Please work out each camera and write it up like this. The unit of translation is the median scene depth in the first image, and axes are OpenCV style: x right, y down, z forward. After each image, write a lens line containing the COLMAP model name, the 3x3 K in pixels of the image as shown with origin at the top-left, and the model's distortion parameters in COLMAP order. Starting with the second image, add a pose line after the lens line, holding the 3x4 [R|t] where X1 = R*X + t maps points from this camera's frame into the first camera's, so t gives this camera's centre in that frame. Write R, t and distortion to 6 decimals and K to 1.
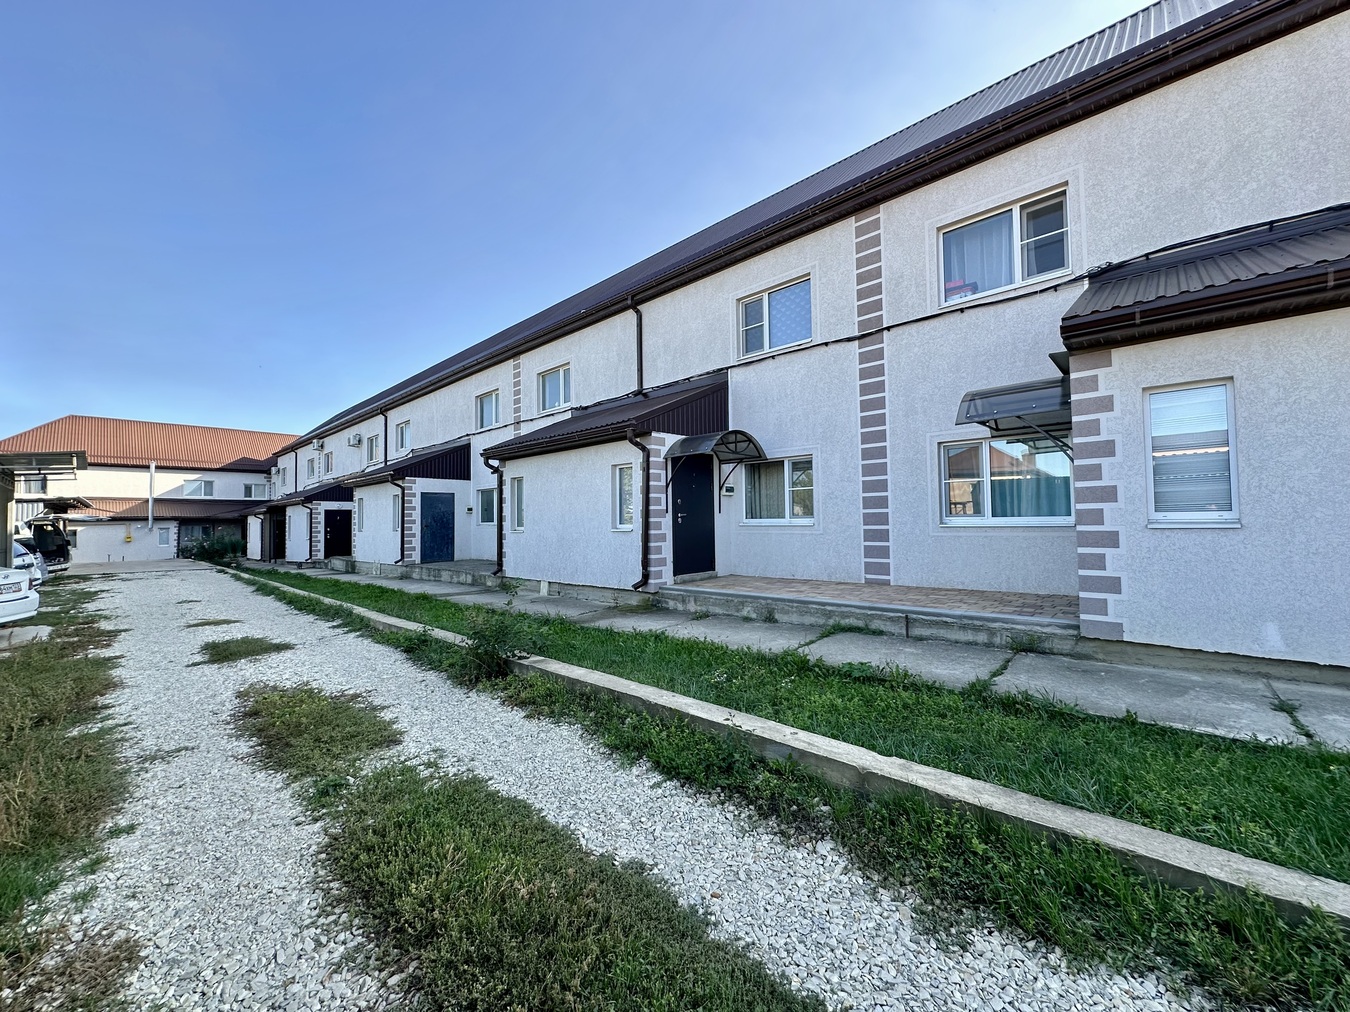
lens RADIAL K [[536.4, 0, 671.8], [0, 536.4, 504.8], [0, 0, 1]] dist [-0.000525, 0.000530]
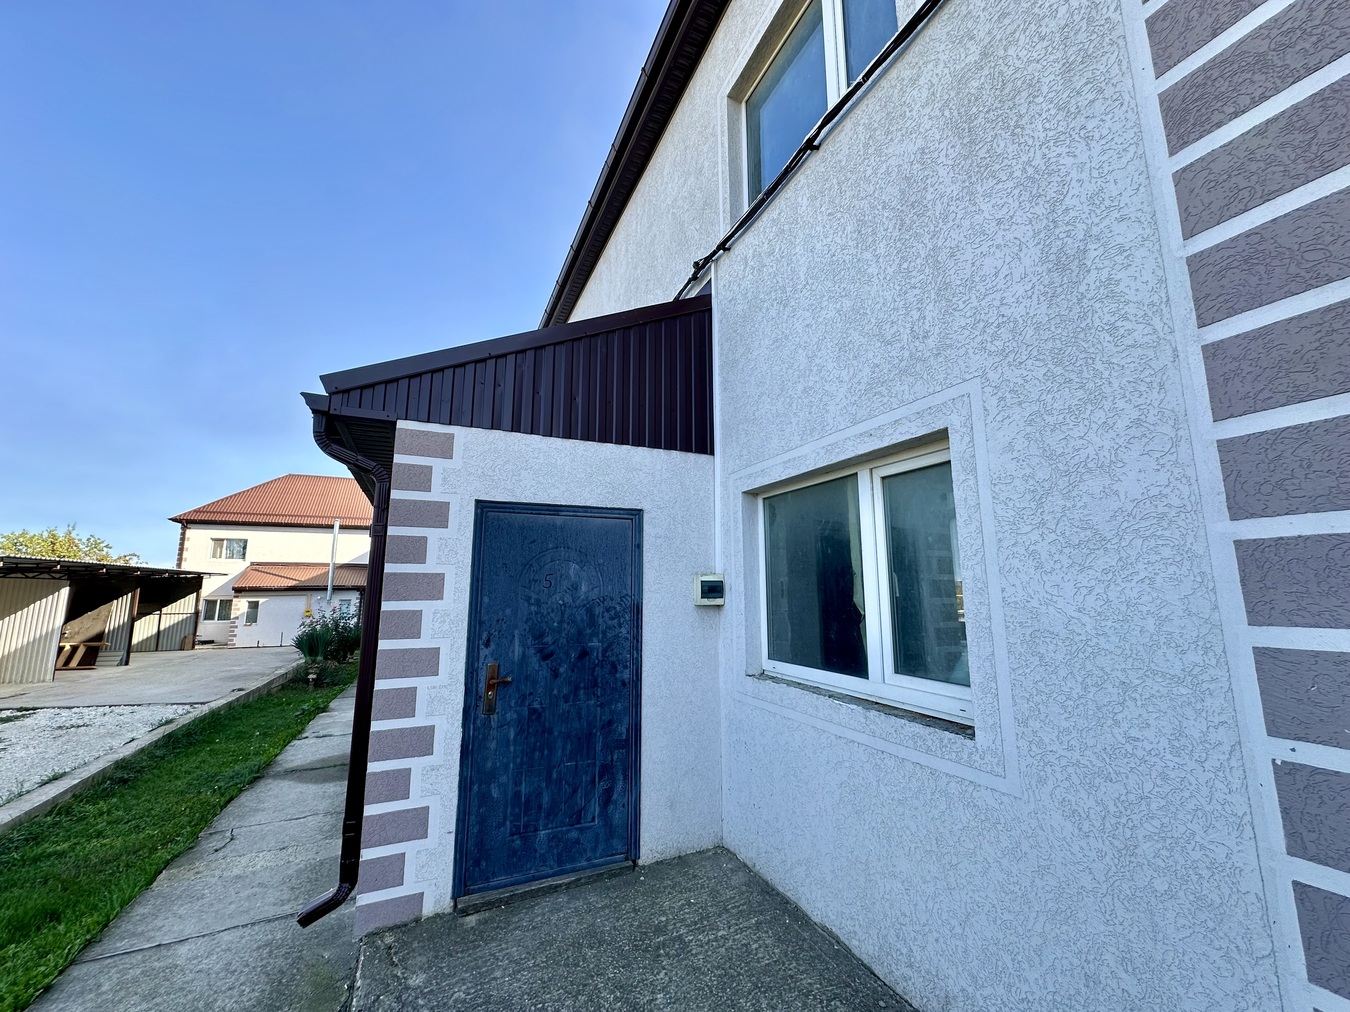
lens RADIAL K [[536.4, 0, 674.0], [0, 536.4, 506.2], [0, 0, 1]] dist [-0.000525, 0.000530]
pose [[0.929494, -0.047828, -0.365722, -0.311877], [0.004080, 0.992829, -0.119471, 0.001690], [0.368814, 0.109556, 0.923024, 0.795851]]
